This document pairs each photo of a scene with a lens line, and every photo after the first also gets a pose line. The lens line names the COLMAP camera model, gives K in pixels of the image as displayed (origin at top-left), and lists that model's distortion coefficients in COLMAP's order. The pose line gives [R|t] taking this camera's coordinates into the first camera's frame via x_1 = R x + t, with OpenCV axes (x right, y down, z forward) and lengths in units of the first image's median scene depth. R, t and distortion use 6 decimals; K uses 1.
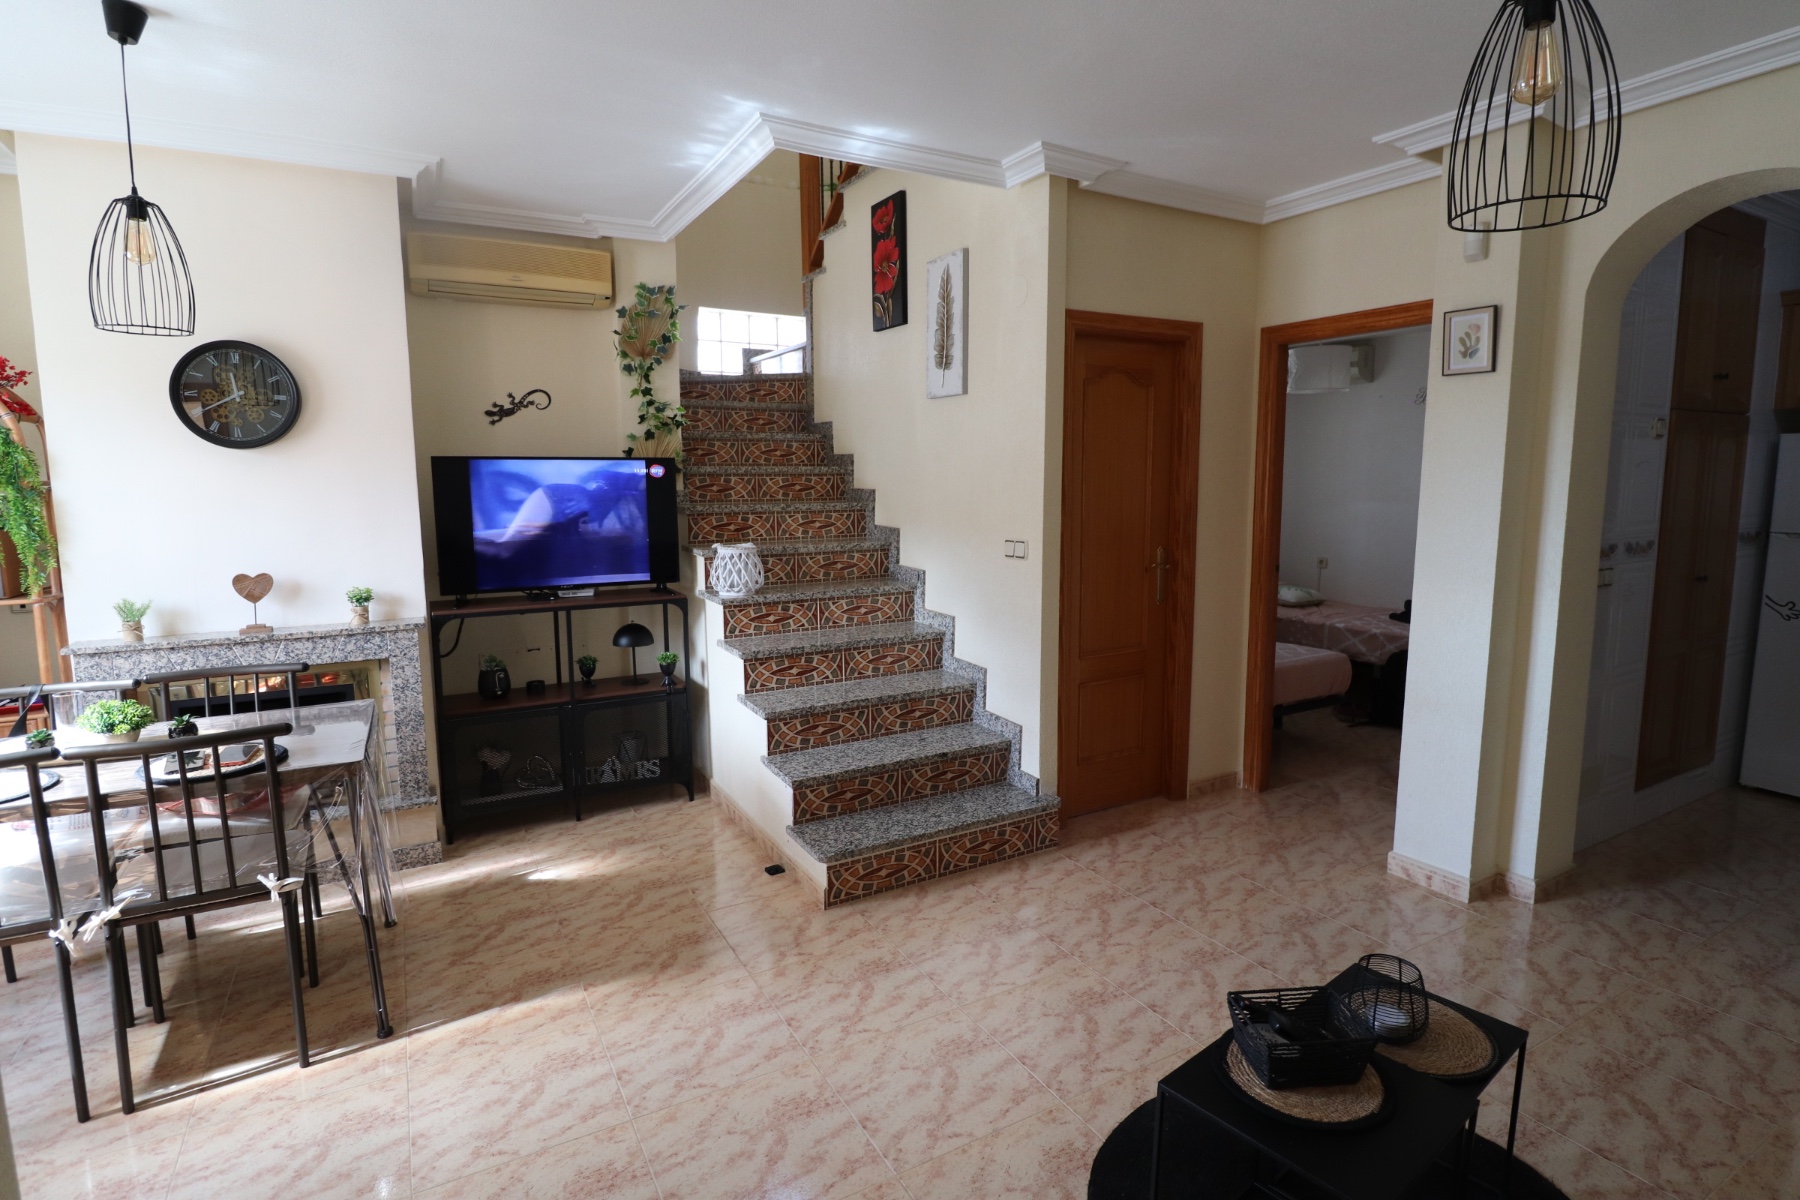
lens RADIAL K [[890.4, 0, 894.2], [0, 890.4, 587.8], [0, 0, 1]] dist [-0.011241, -0.000107]
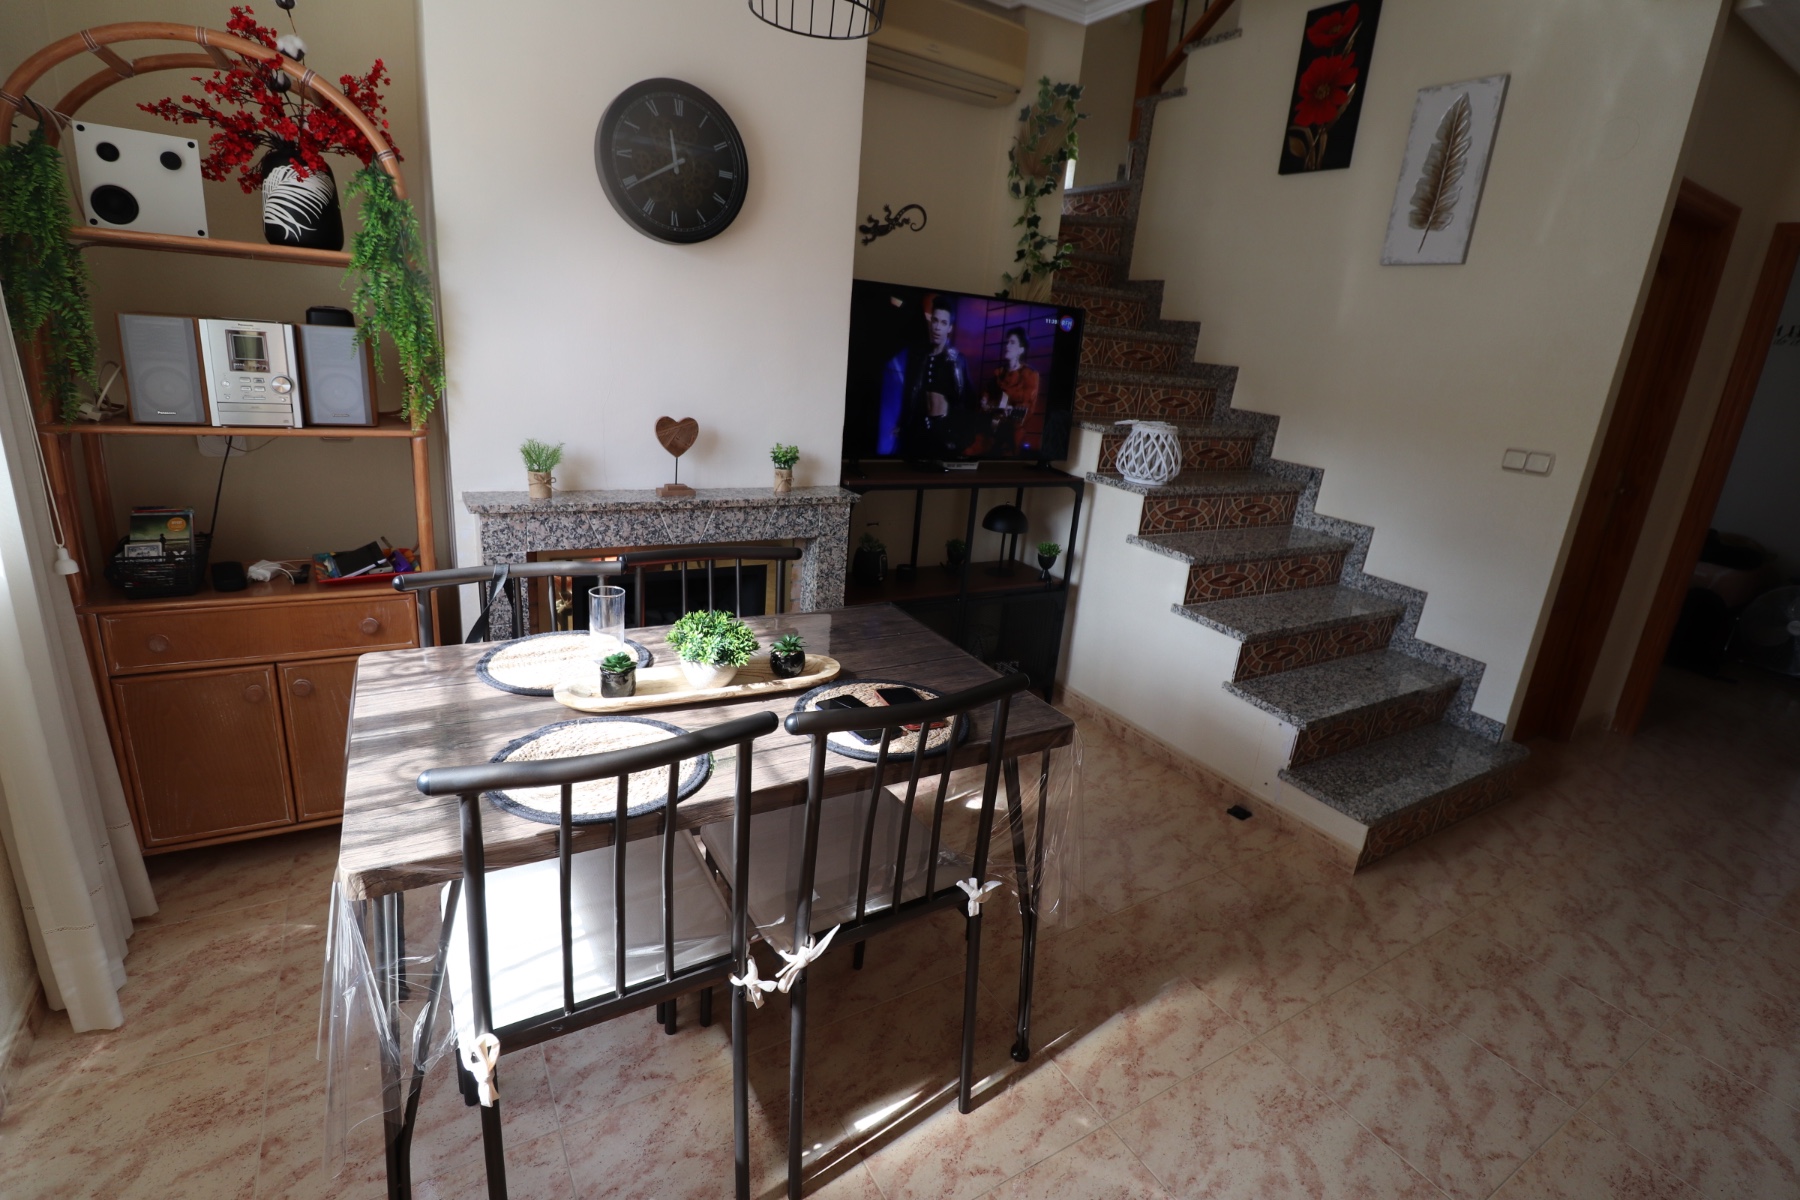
lens RADIAL K [[829.7, 0, 901.2], [0, 829.7, 582.6], [0, 0, 1]] dist [-0.008708, -0.002941]
pose [[0.995537, 0.075660, 0.056412, -0.453222], [-0.083770, 0.983724, 0.158962, -0.004616], [-0.043466, -0.162978, 0.985672, 0.216478]]
